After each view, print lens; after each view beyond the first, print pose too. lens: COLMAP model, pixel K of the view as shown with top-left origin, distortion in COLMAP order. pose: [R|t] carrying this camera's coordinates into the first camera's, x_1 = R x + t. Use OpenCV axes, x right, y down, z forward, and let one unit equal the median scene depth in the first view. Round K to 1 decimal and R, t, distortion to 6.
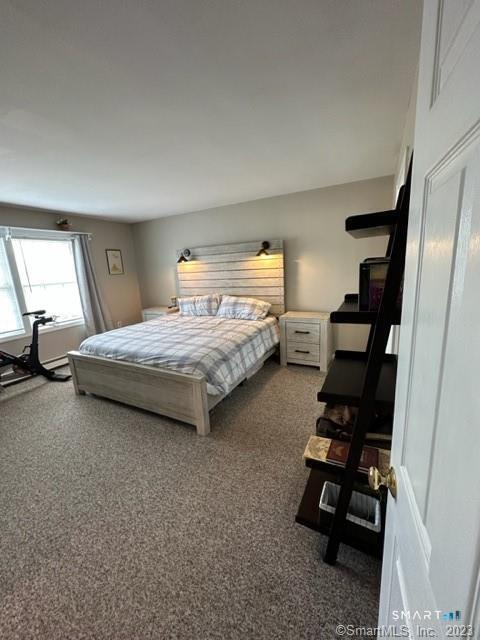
lens RADIAL K [[253.6, 0, 240.0], [0, 253.6, 320.0], [0, 0, 1]] dist [-0.000157, -0.000109]
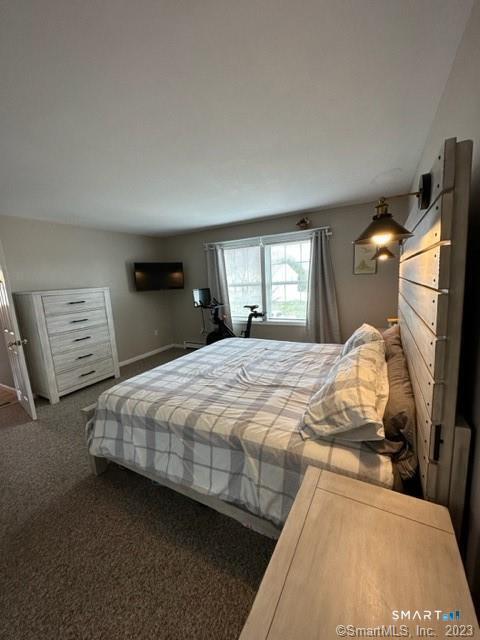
lens RADIAL K [[253.6, 0, 240.0], [0, 253.6, 320.0], [0, 0, 1]] dist [-0.000157, -0.000109]
pose [[-0.008812, 0.217130, -0.976103, 0.399370], [-0.154476, 0.964127, 0.215861, -0.219460], [0.987957, 0.152686, 0.025046, 0.909330]]
